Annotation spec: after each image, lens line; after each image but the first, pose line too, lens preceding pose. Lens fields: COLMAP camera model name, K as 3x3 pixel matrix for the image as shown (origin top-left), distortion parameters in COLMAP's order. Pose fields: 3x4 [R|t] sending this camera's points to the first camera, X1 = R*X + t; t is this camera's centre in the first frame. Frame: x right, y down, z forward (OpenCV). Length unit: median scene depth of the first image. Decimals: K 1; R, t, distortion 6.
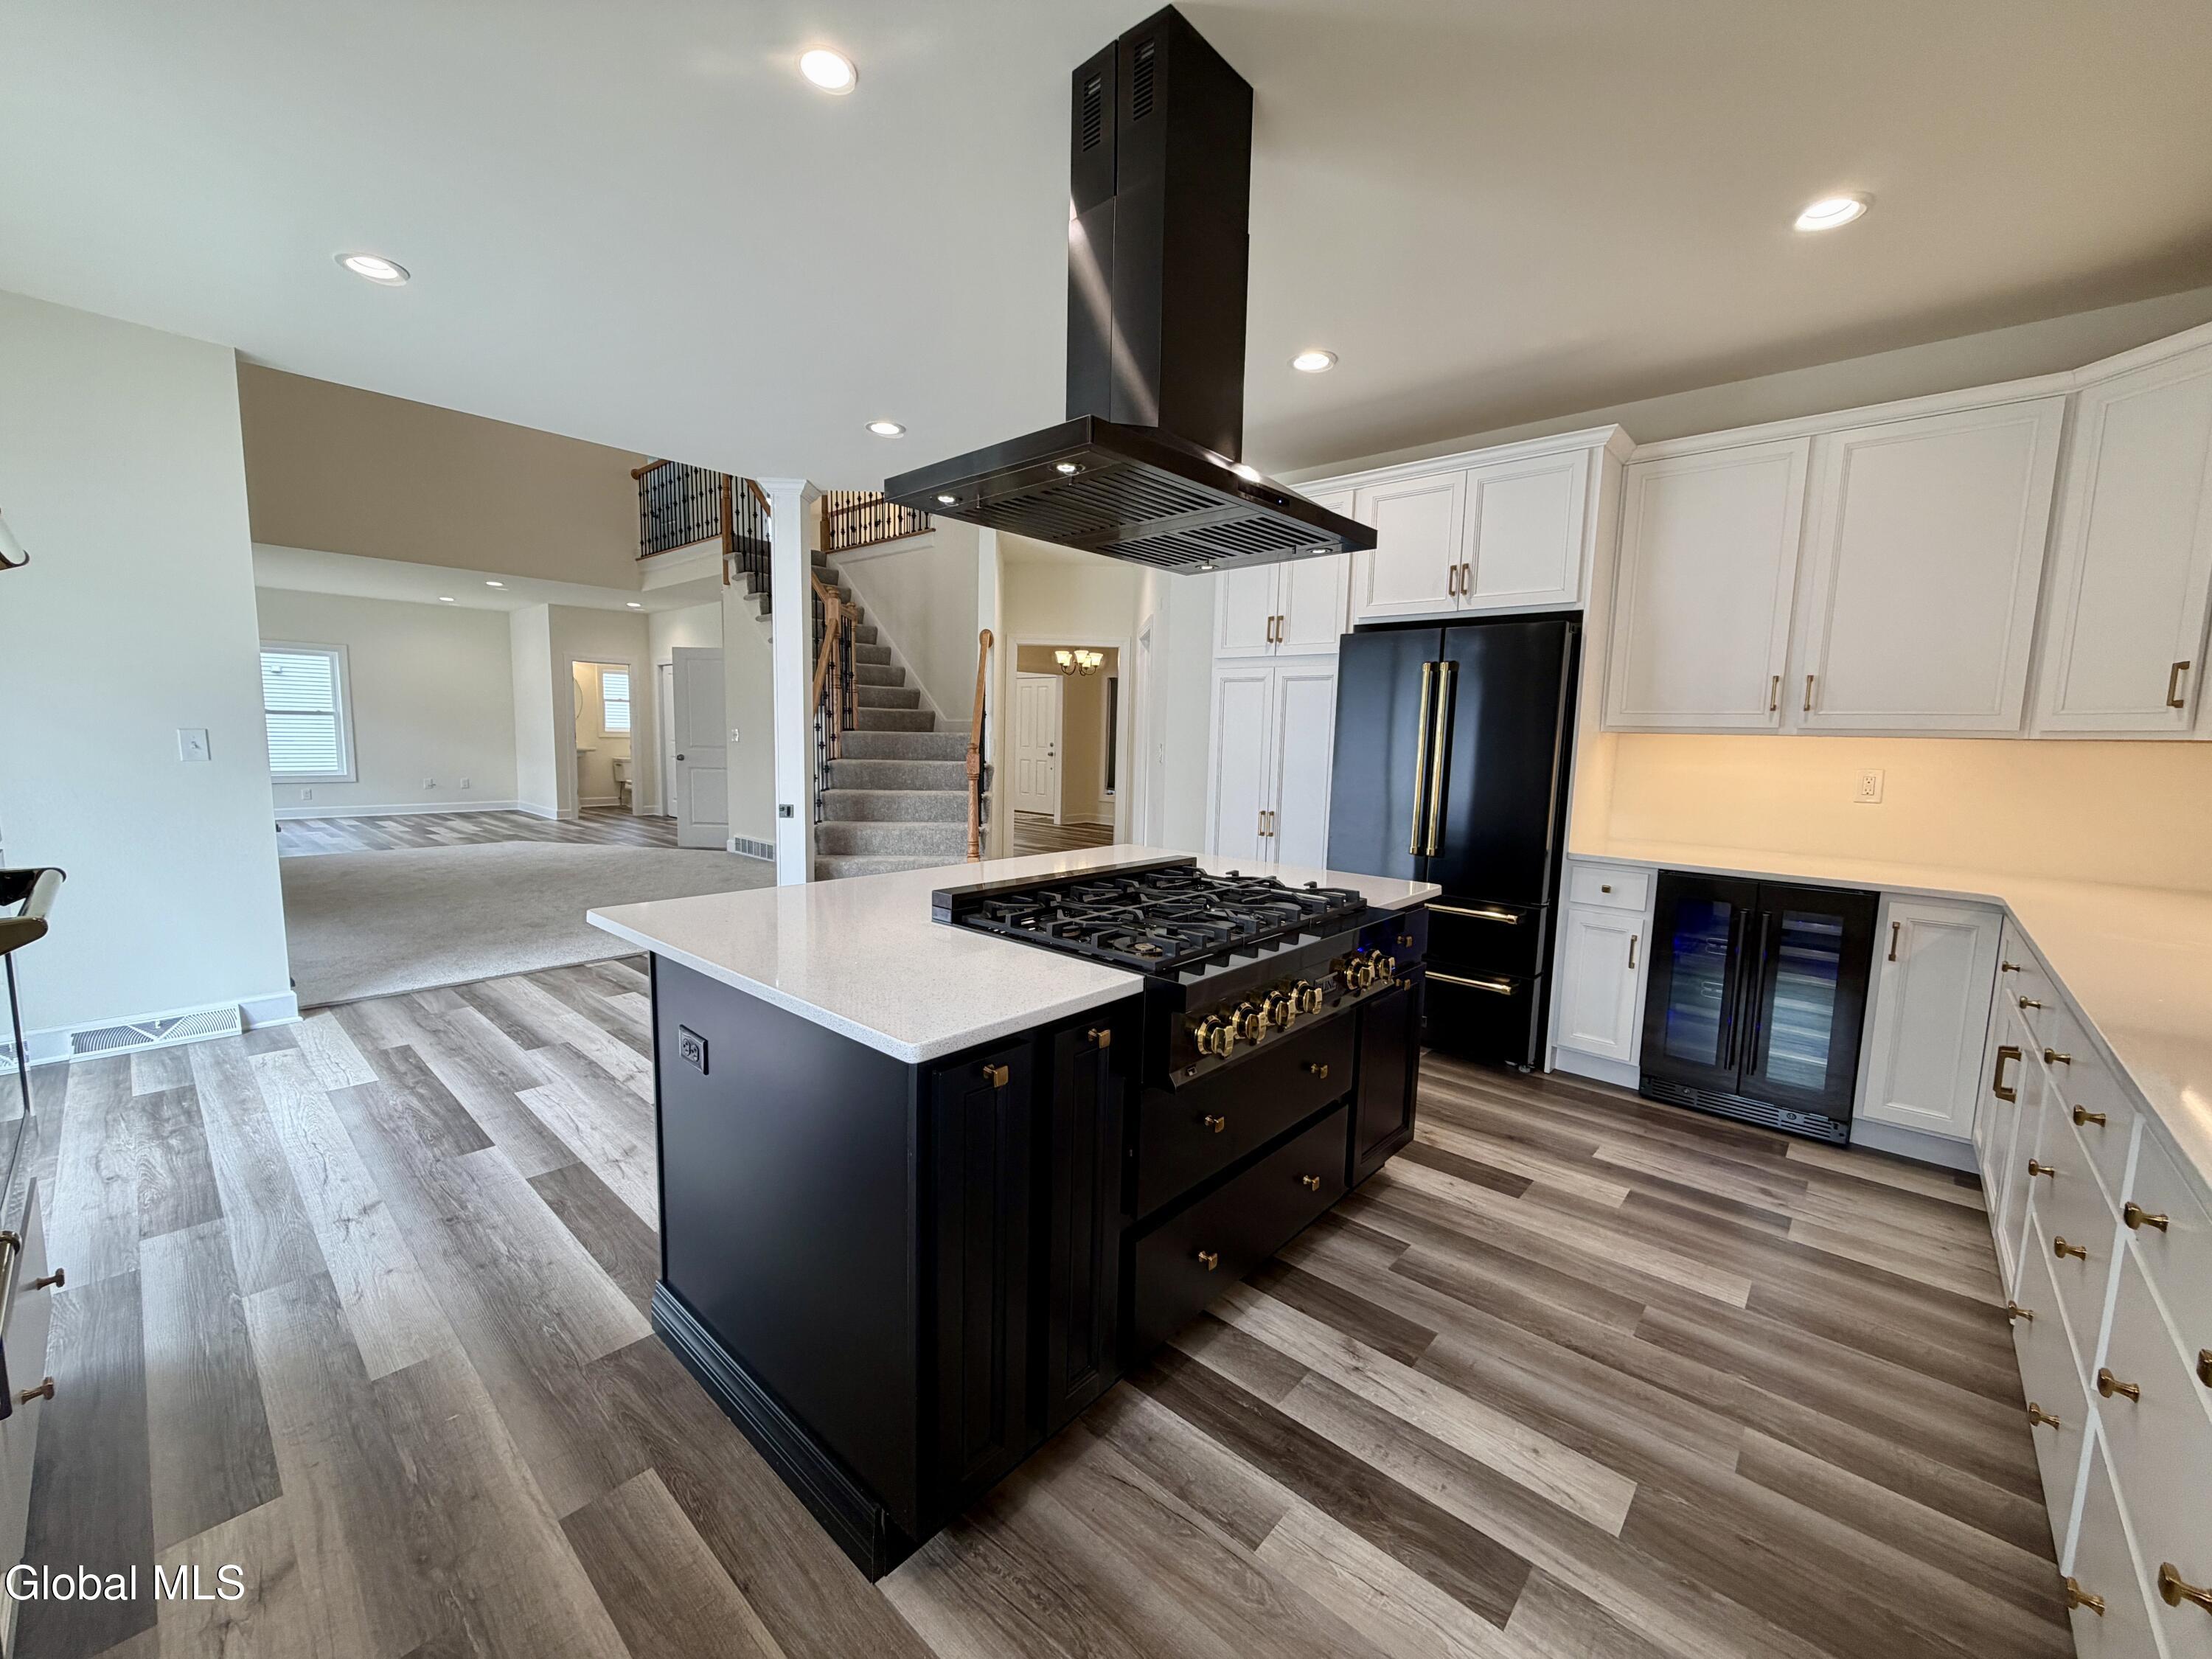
lens RADIAL K [[880.0, 0, 1106.0], [0, 880.0, 829.5], [0, 0, 1]] dist [-0.000240, -0.000102]
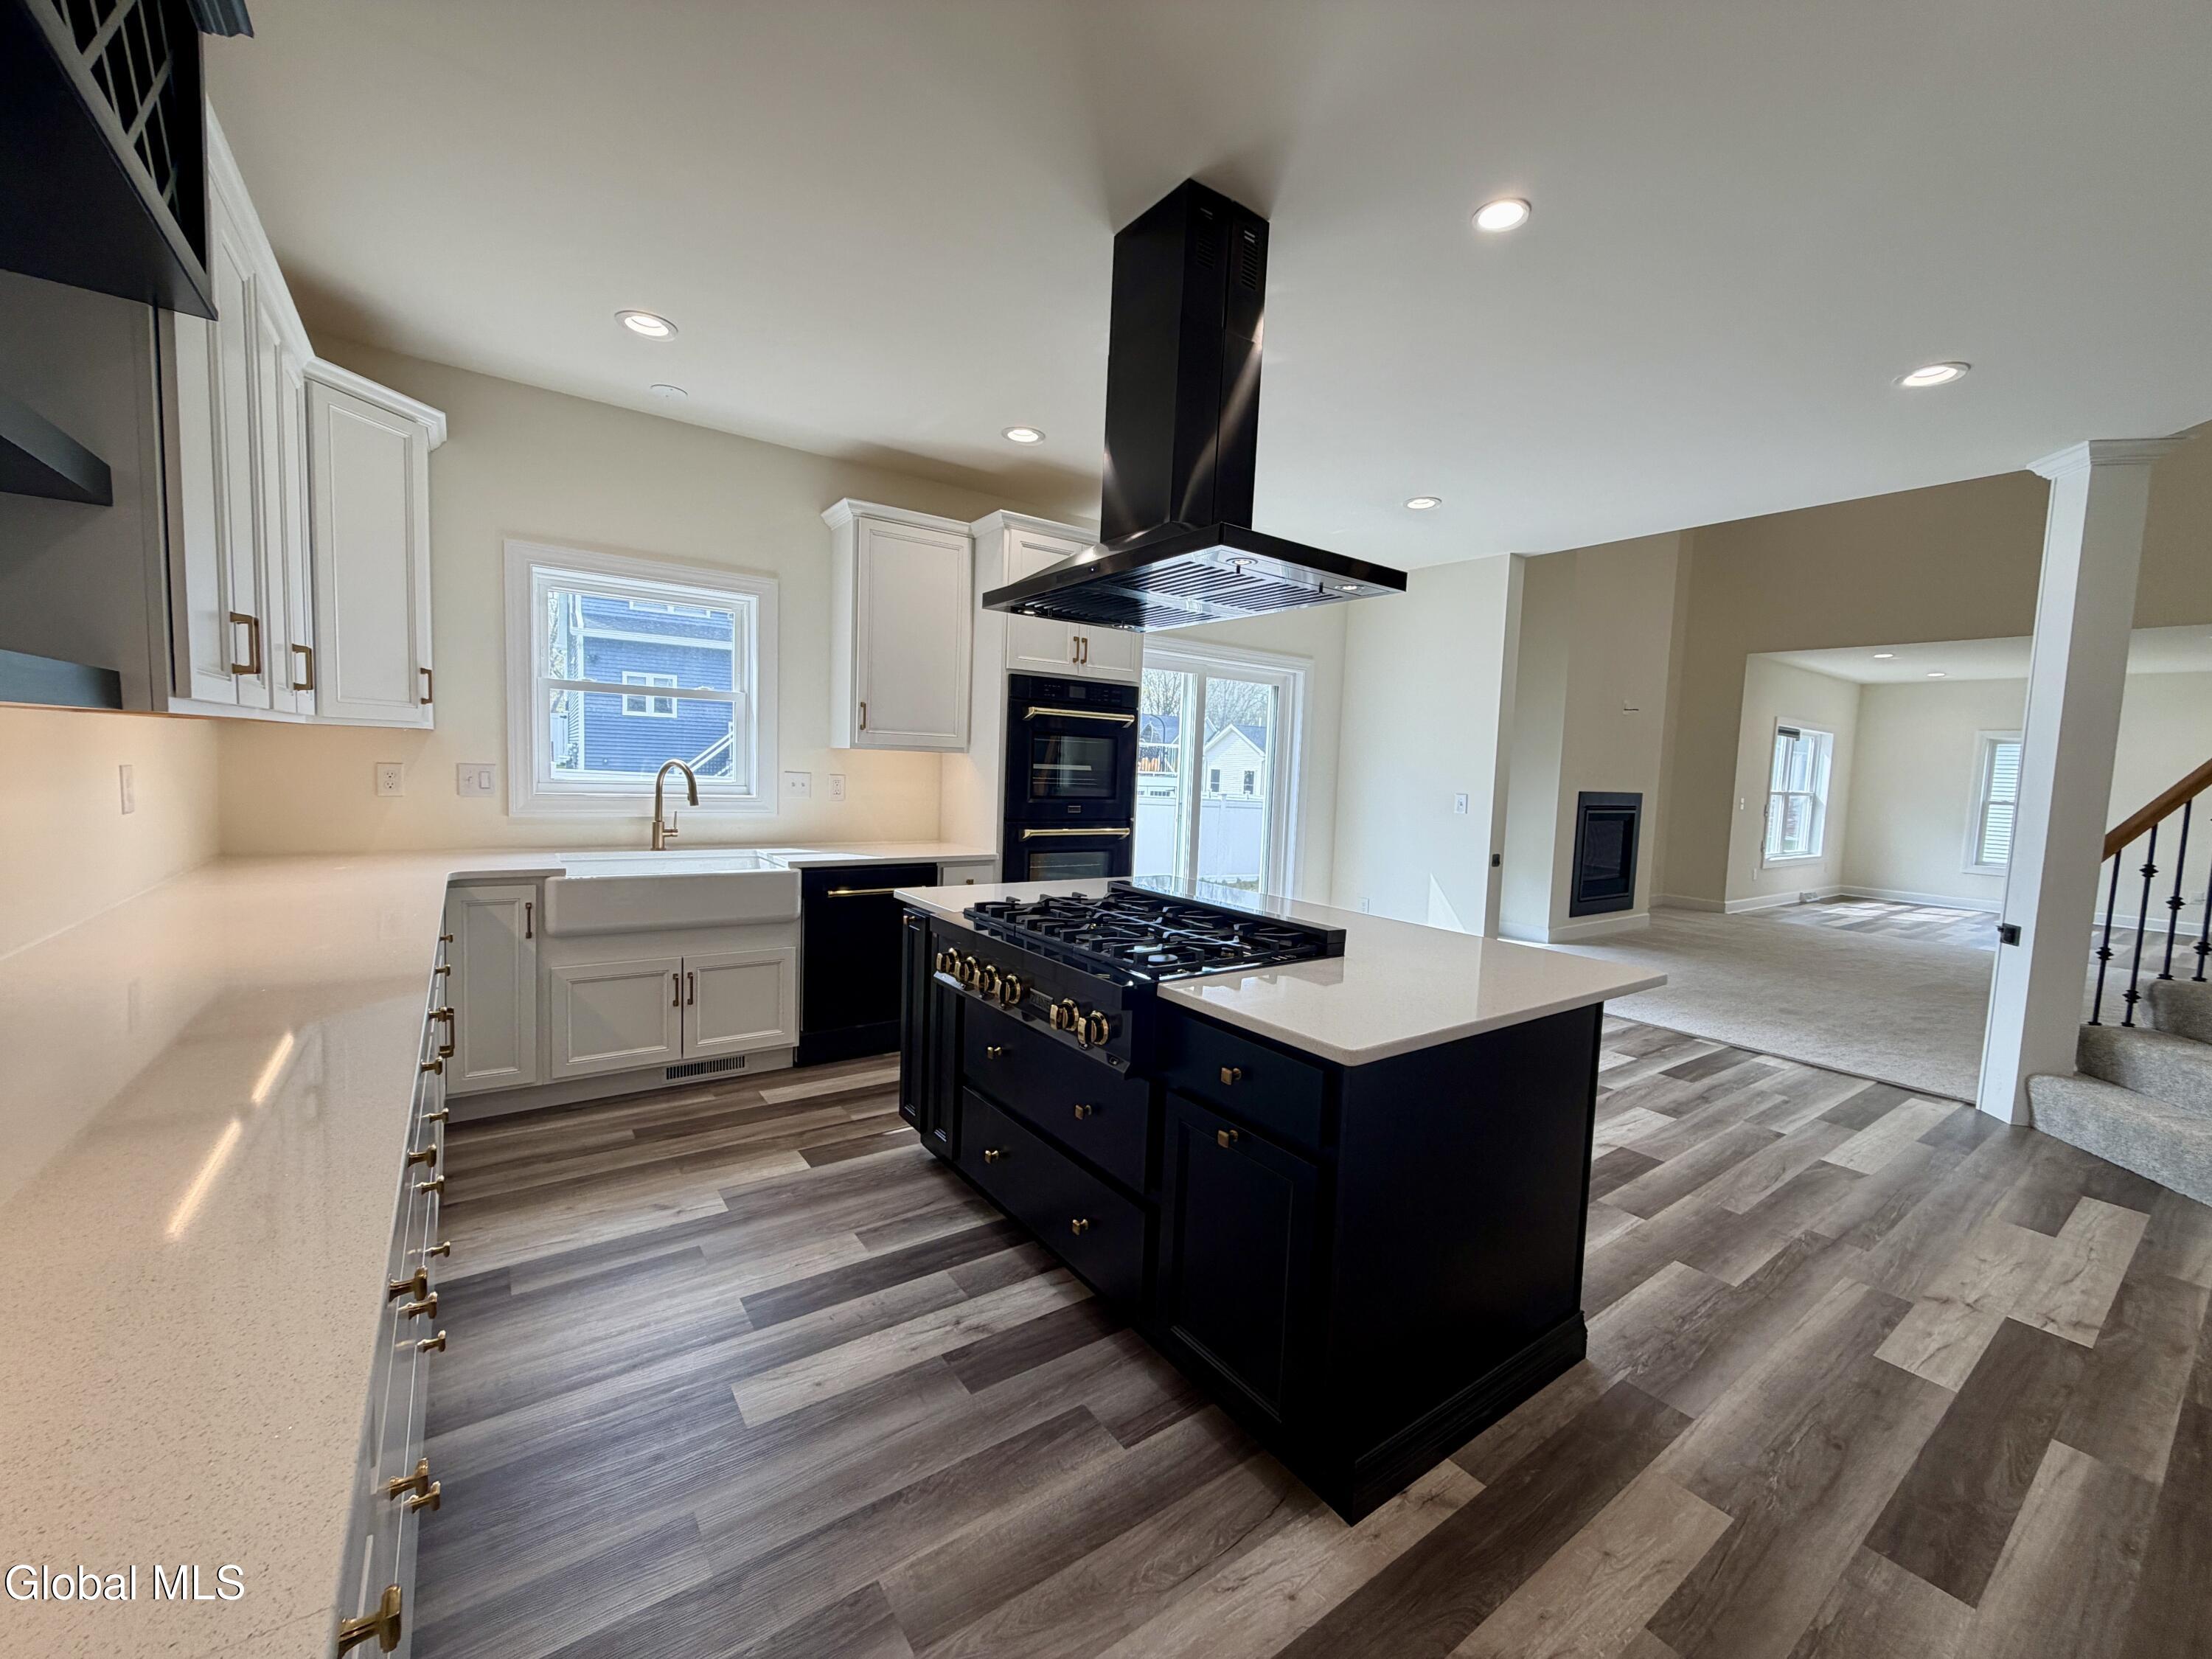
lens RADIAL K [[880.0, 0, 1106.0], [0, 880.0, 829.5], [0, 0, 1]] dist [-0.000240, -0.000102]
pose [[-0.215384, 0.041140, -0.975663, 1.338531], [-0.151955, 0.985530, 0.075101, -0.135768], [0.964634, 0.164433, -0.206016, 1.320666]]
